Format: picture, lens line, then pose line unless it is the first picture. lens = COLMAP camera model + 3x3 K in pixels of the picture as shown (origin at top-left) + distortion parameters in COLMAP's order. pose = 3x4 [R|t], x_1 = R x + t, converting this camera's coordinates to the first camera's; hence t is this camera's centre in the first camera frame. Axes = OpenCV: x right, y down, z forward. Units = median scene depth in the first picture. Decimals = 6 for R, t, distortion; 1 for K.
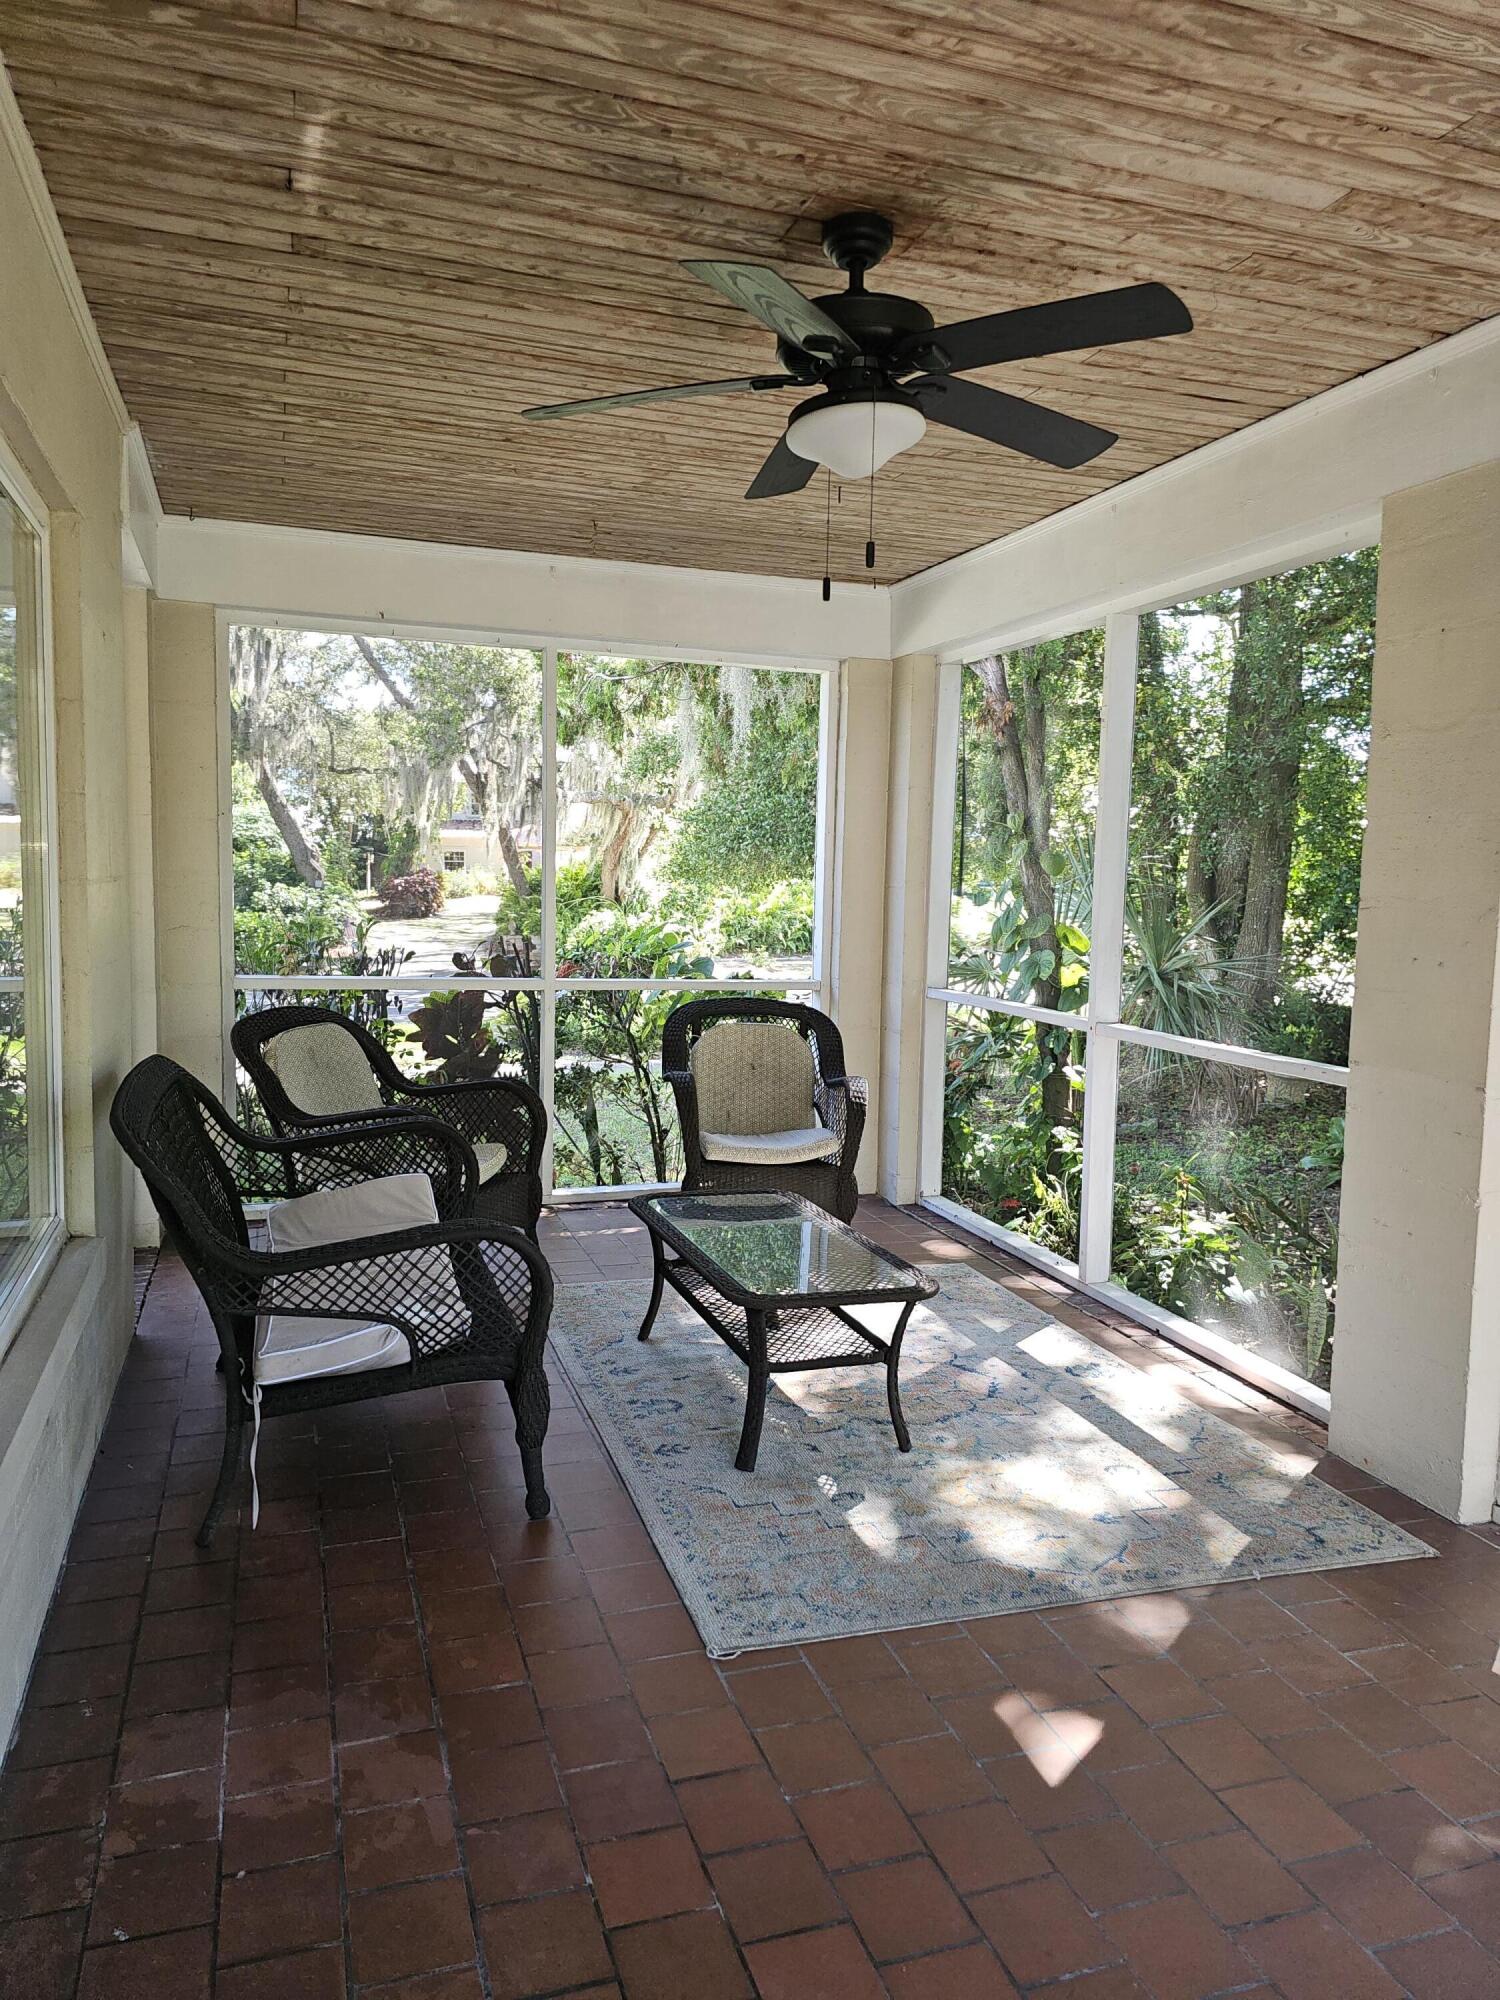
lens RADIAL K [[1349.0, 0, 722.4], [0, 1349.0, 975.6], [0, 0, 1]] dist [0.073038, -0.065631]
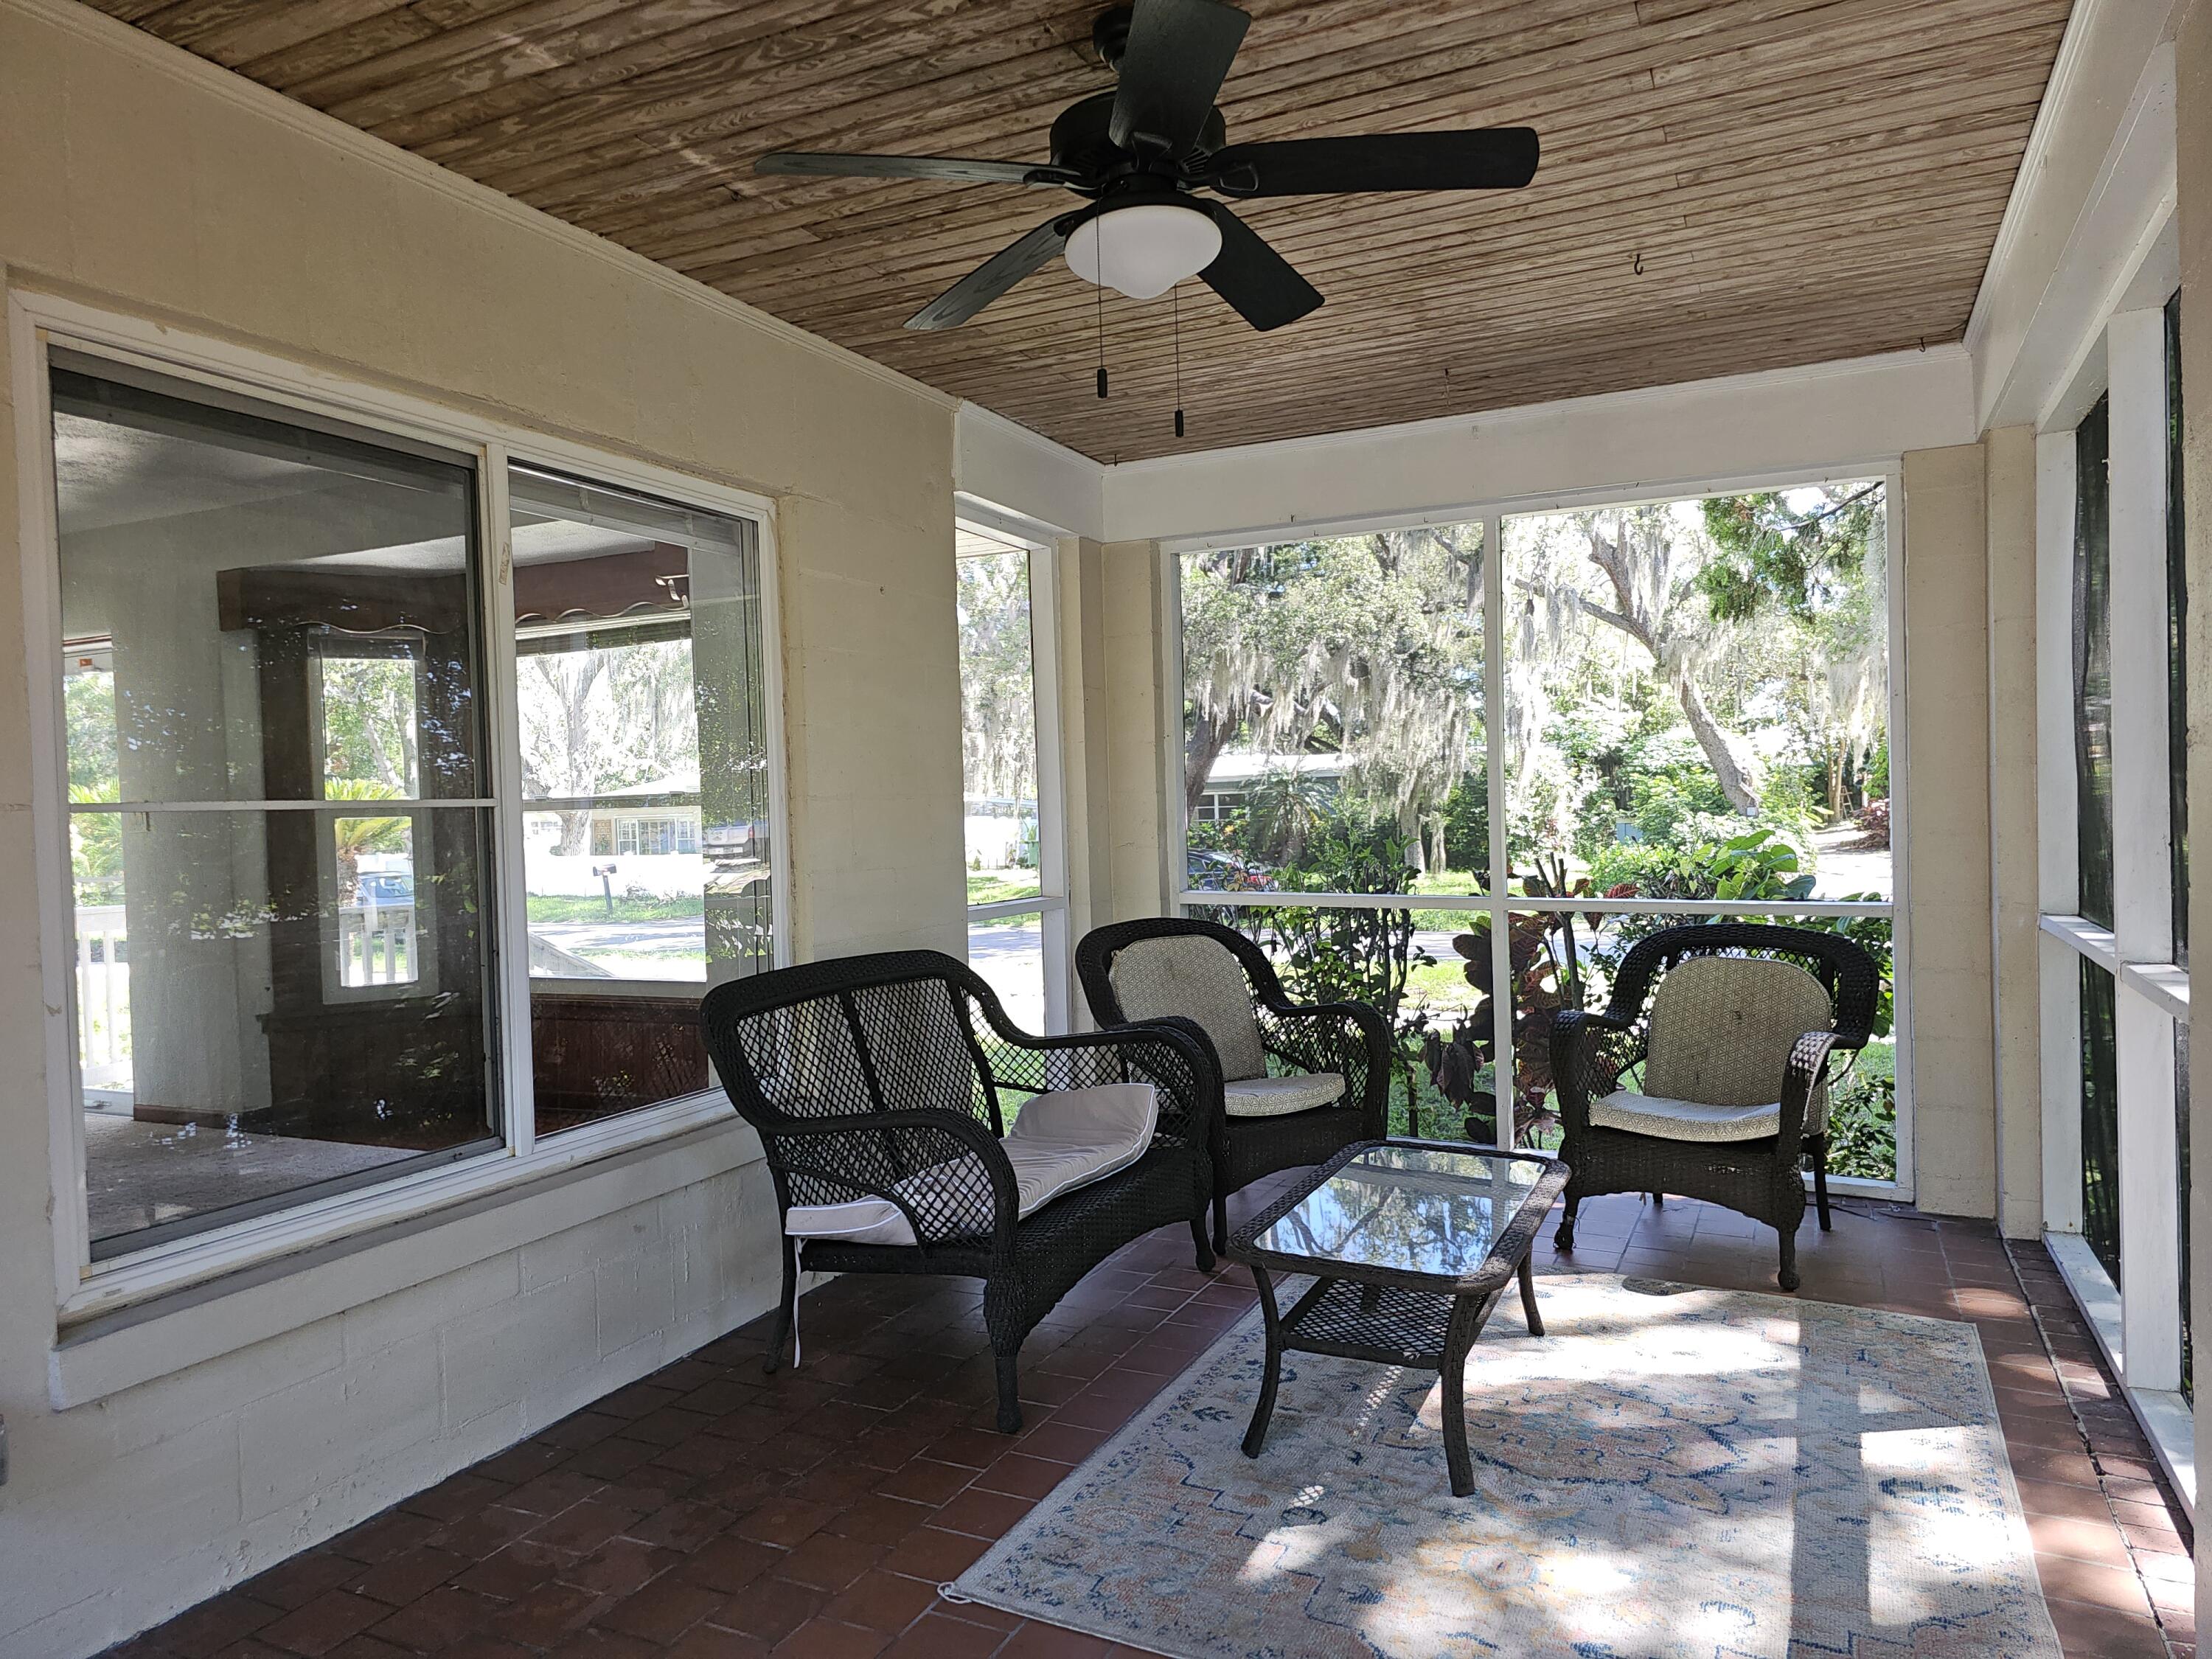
lens RADIAL K [[1492.0, 0, 1104.5], [0, 1492.0, 831.7], [0, 0, 1]] dist [0.073038, -0.065631]
pose [[0.712421, -0.028672, -0.701166, 0.530466], [-0.014018, 0.998384, -0.055069, 0.025080], [0.701612, 0.049061, 0.710868, 0.213023]]
